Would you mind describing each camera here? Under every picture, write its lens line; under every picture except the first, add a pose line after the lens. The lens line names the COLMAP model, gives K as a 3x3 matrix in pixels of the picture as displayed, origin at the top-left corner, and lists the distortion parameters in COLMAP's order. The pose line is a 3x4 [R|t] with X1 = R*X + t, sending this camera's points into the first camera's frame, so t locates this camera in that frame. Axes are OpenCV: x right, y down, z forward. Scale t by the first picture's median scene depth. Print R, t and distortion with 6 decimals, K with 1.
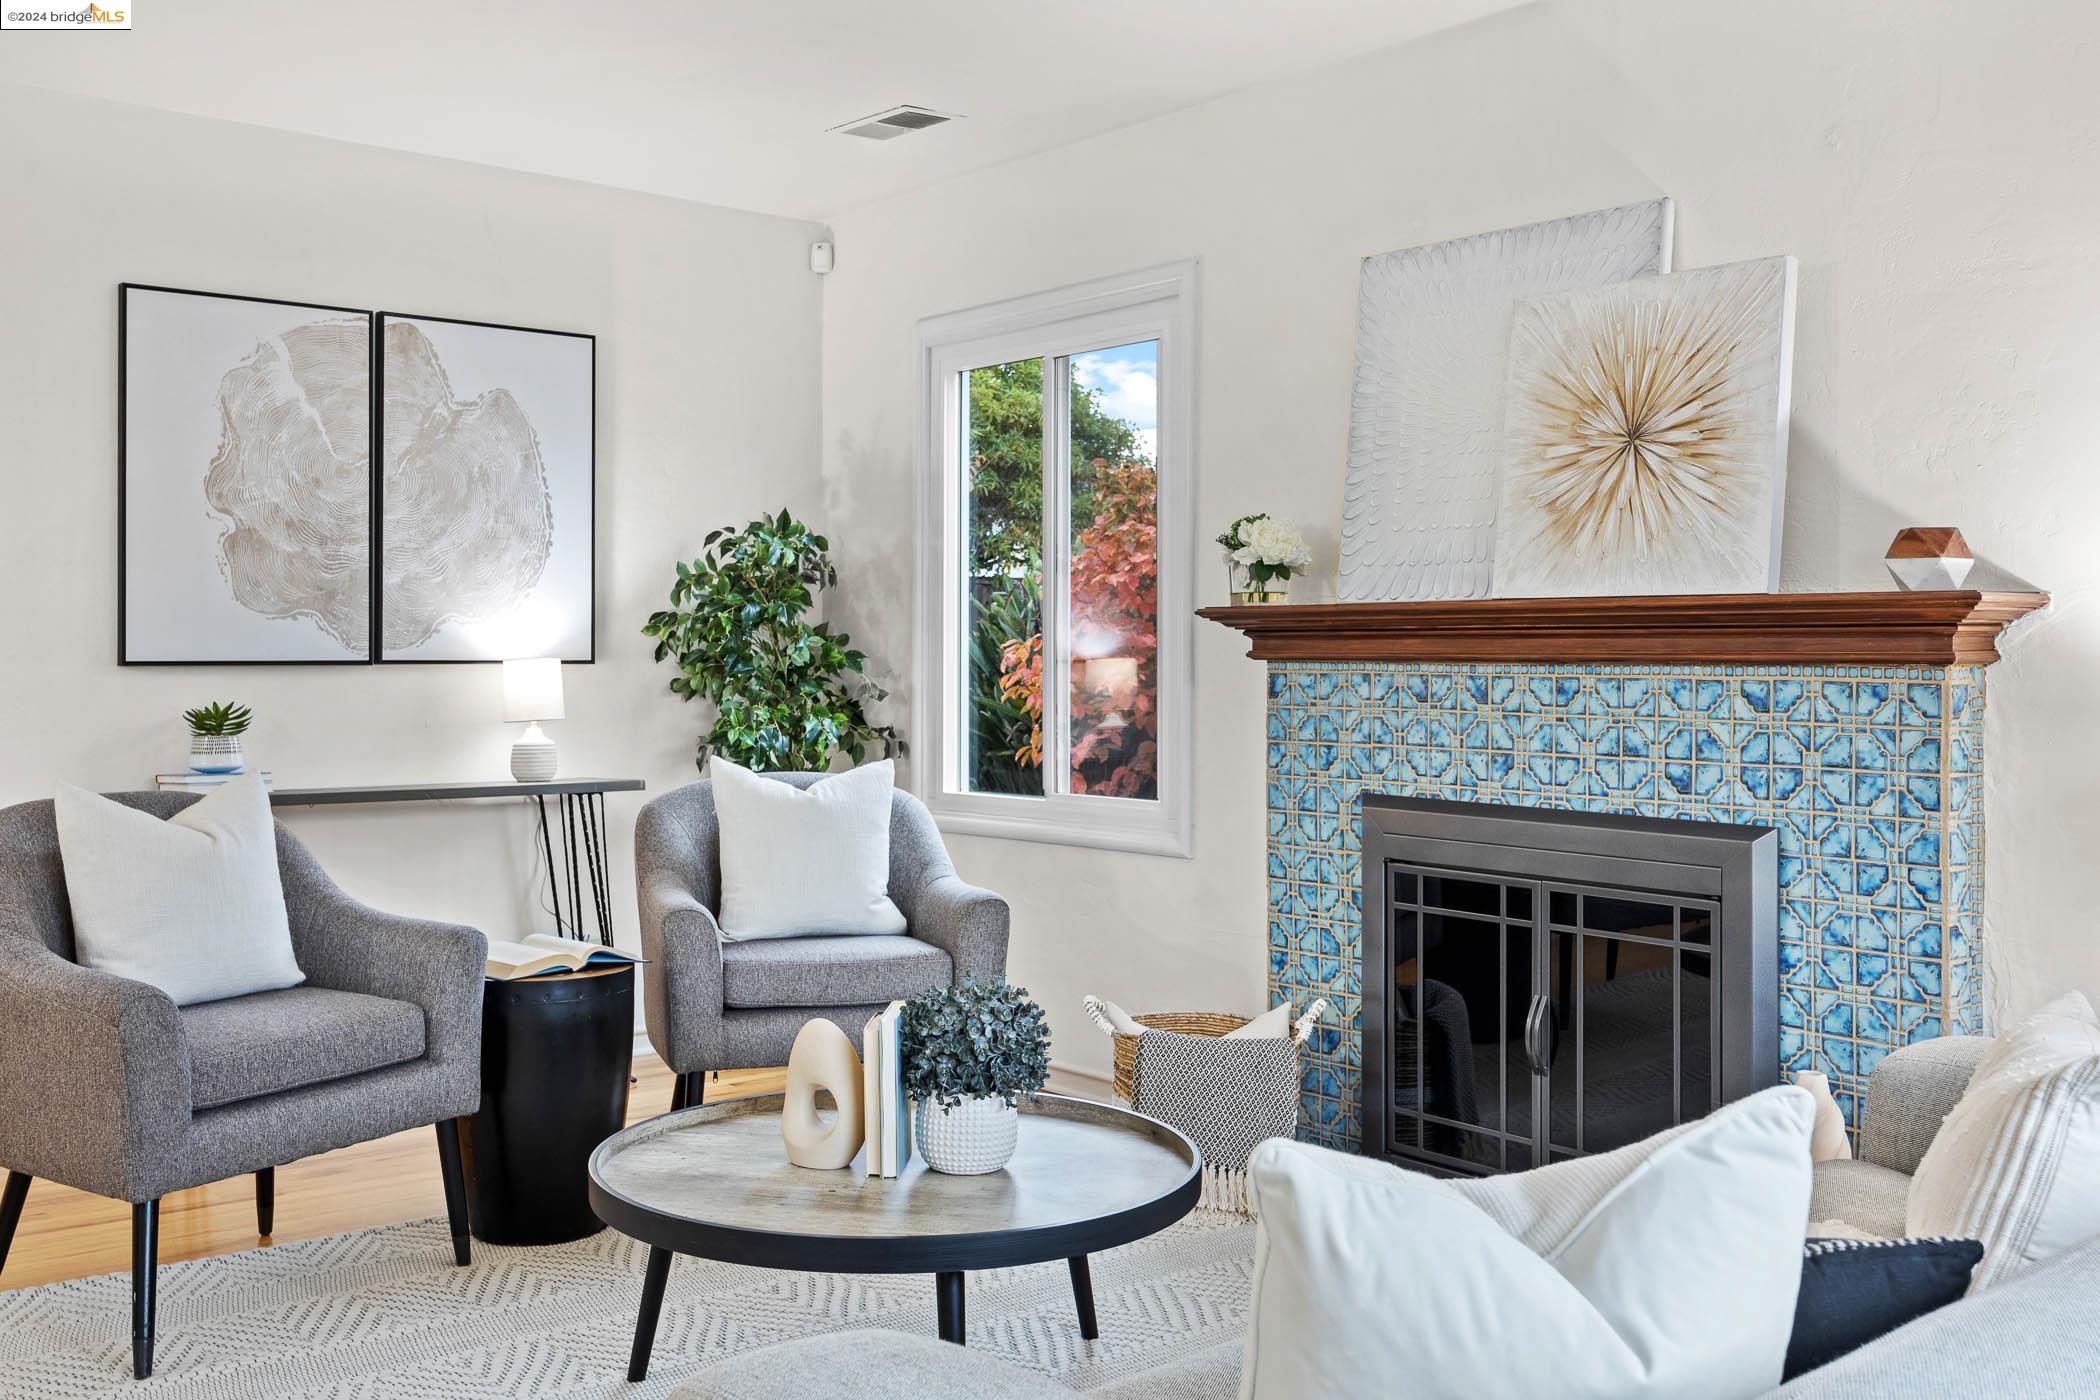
lens RADIAL K [[2012.7, 0, 1012.9], [0, 2012.7, 644.7], [0, 0, 1]] dist [0.008513, 0.000000]
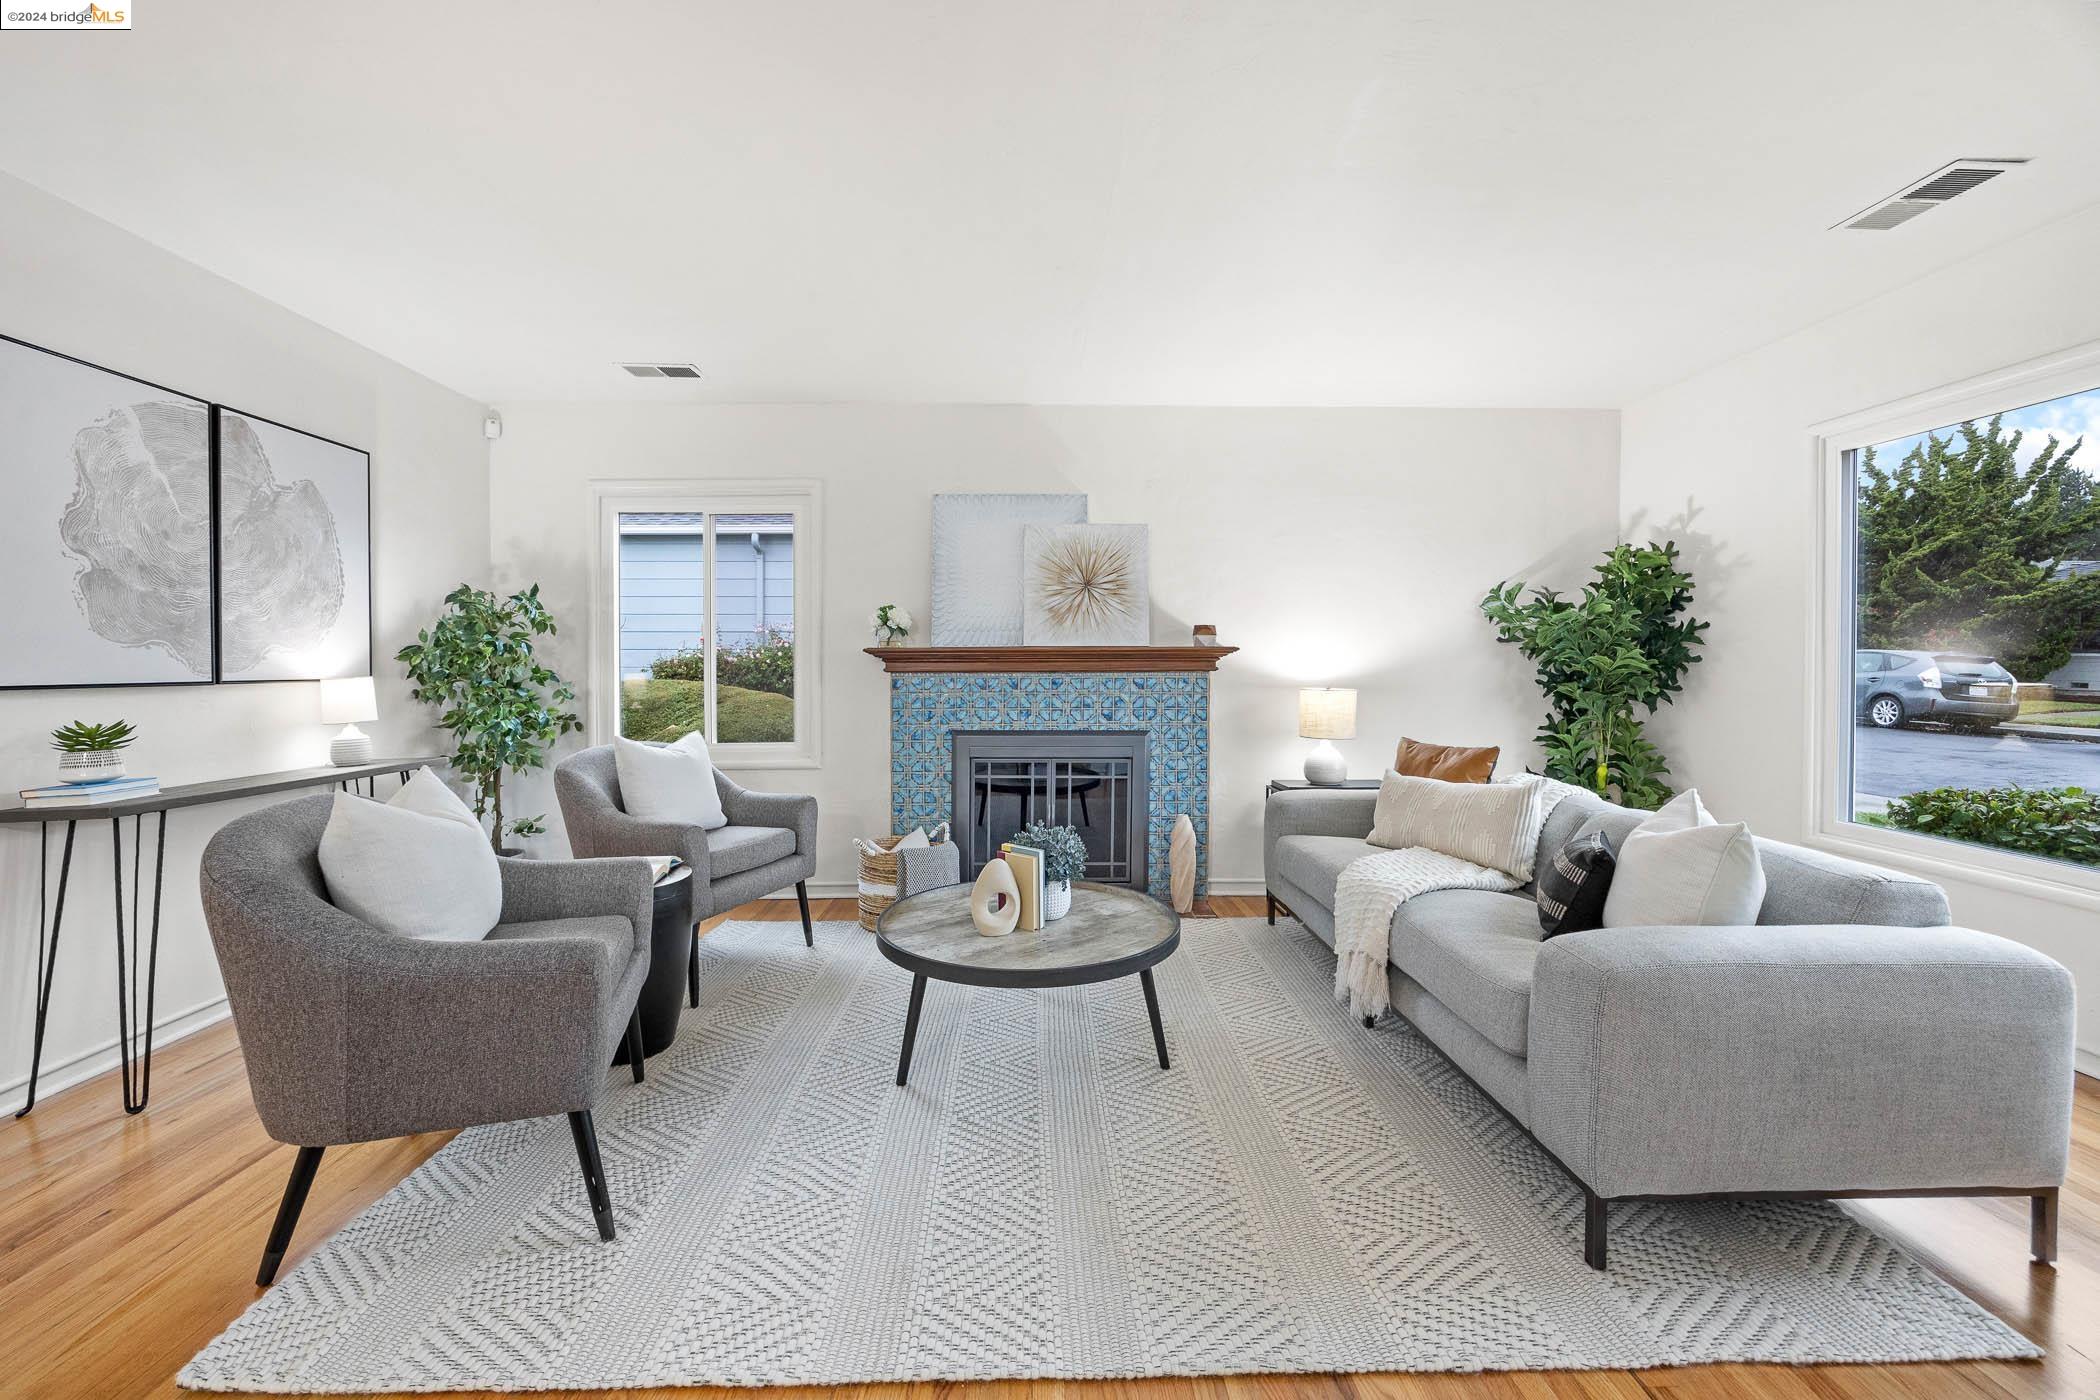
lens RADIAL K [[807.0, 0, 1027.4], [0, 807.0, 669.6], [0, 0, 1]] dist [-0.007167, 0.002026]
pose [[0.625785, -0.009905, 0.779933, -0.520730], [0.002169, 0.999938, 0.010959, -0.004915], [-0.779993, -0.005166, 0.625767, 0.386038]]
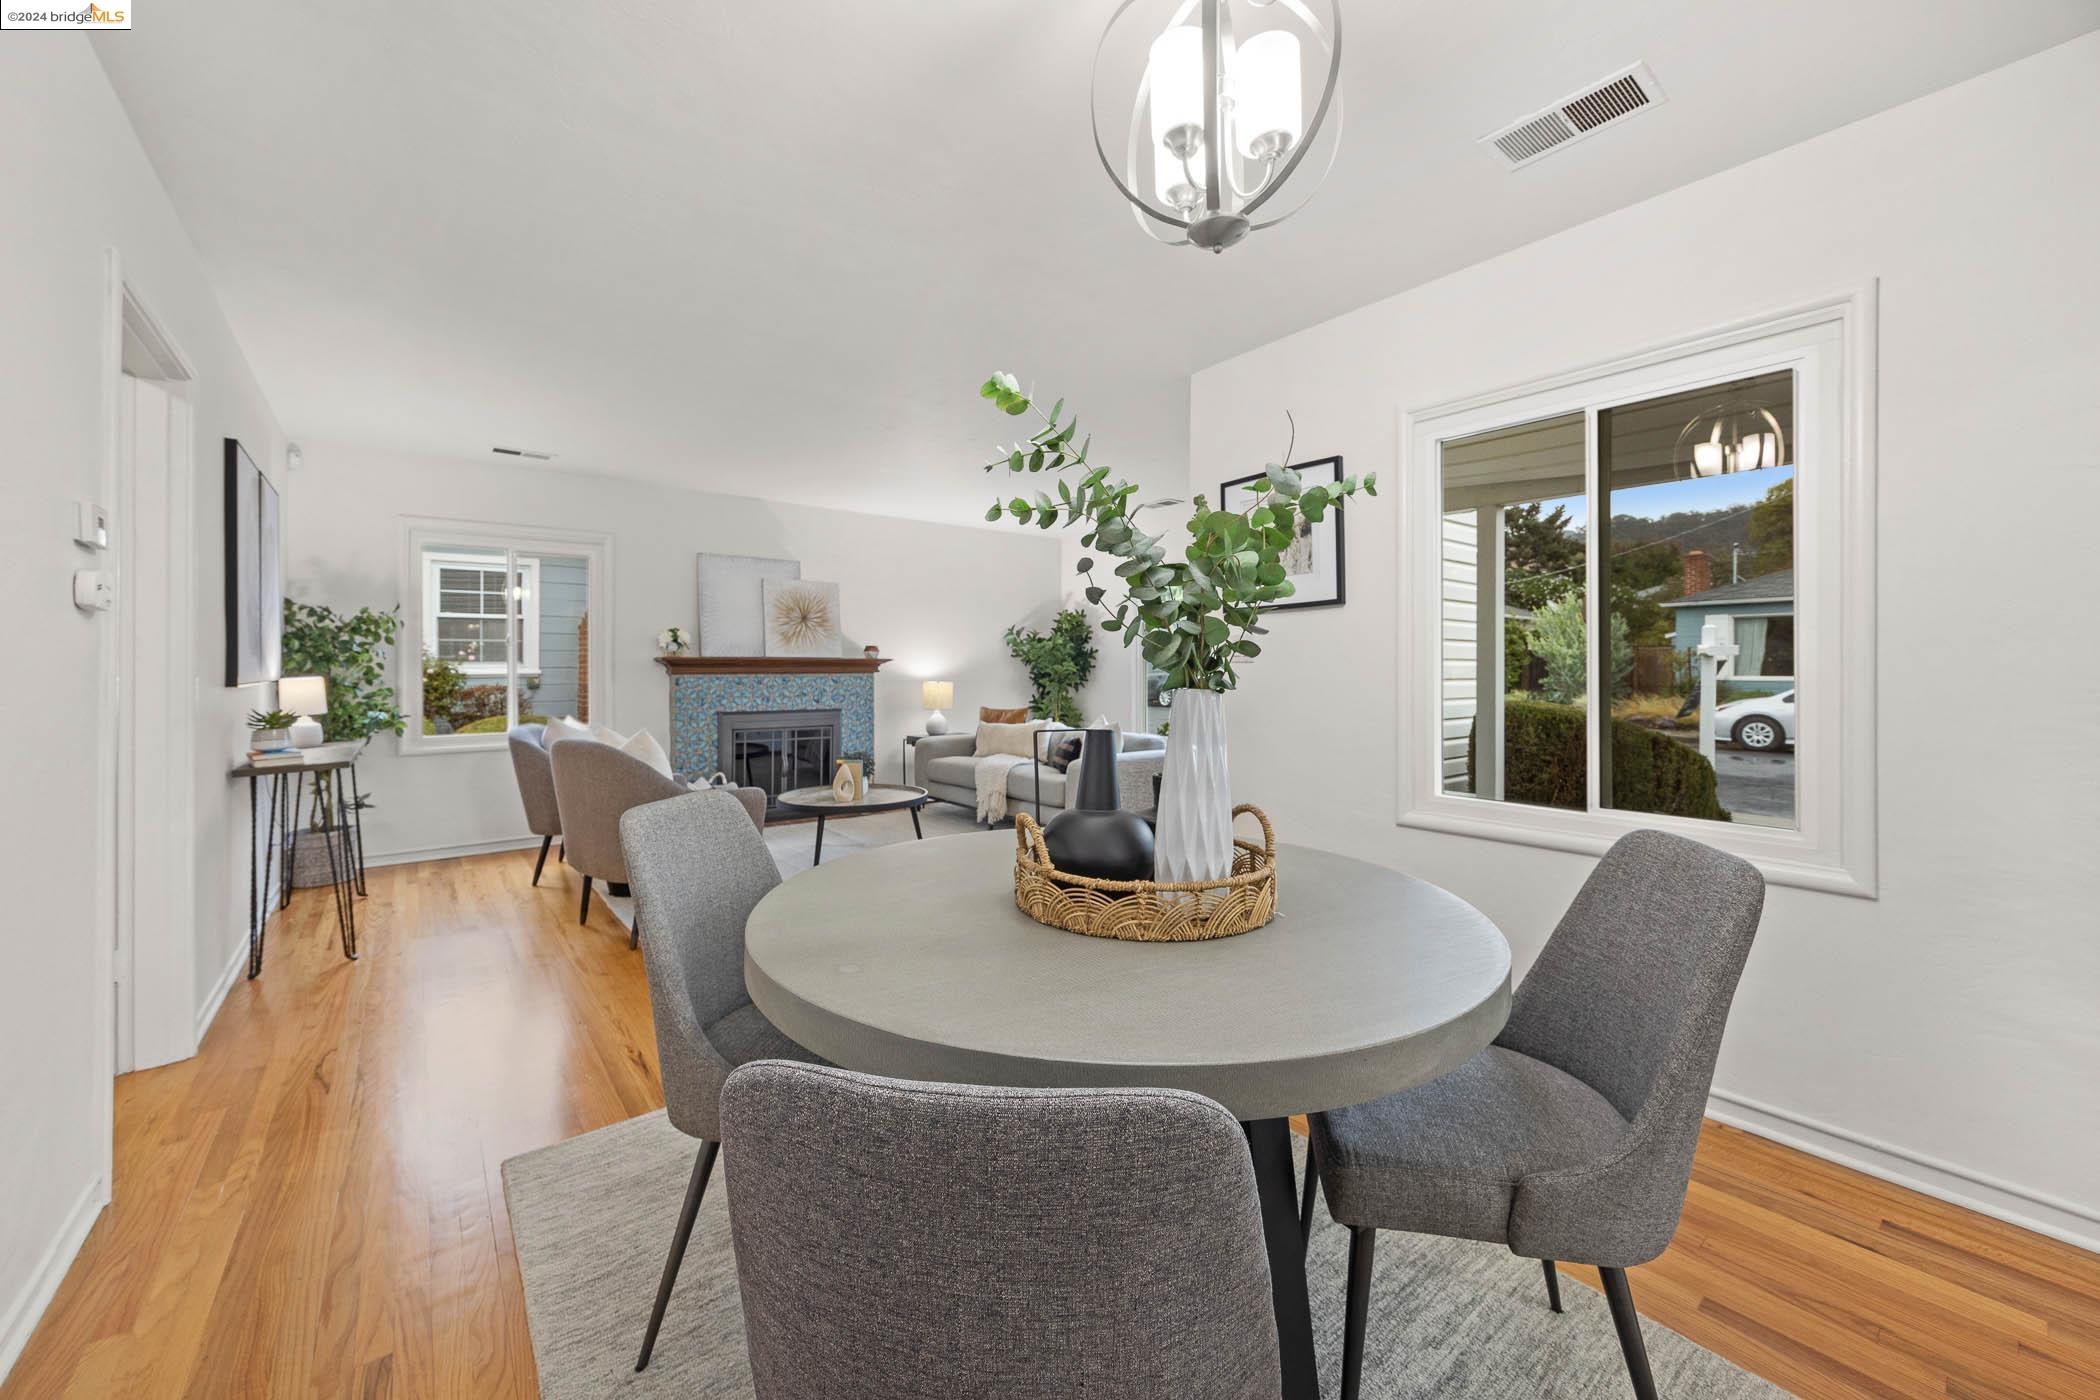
lens RADIAL K [[807.0, 0, 1037.2], [0, 807.0, 674.9], [0, 0, 1]] dist [-0.007167, 0.002026]
pose [[0.017277, -0.013552, 0.999759, -1.271087], [-0.002522, 0.999904, 0.013597, -0.010641], [-0.999848, -0.002756, 0.017241, 0.463823]]
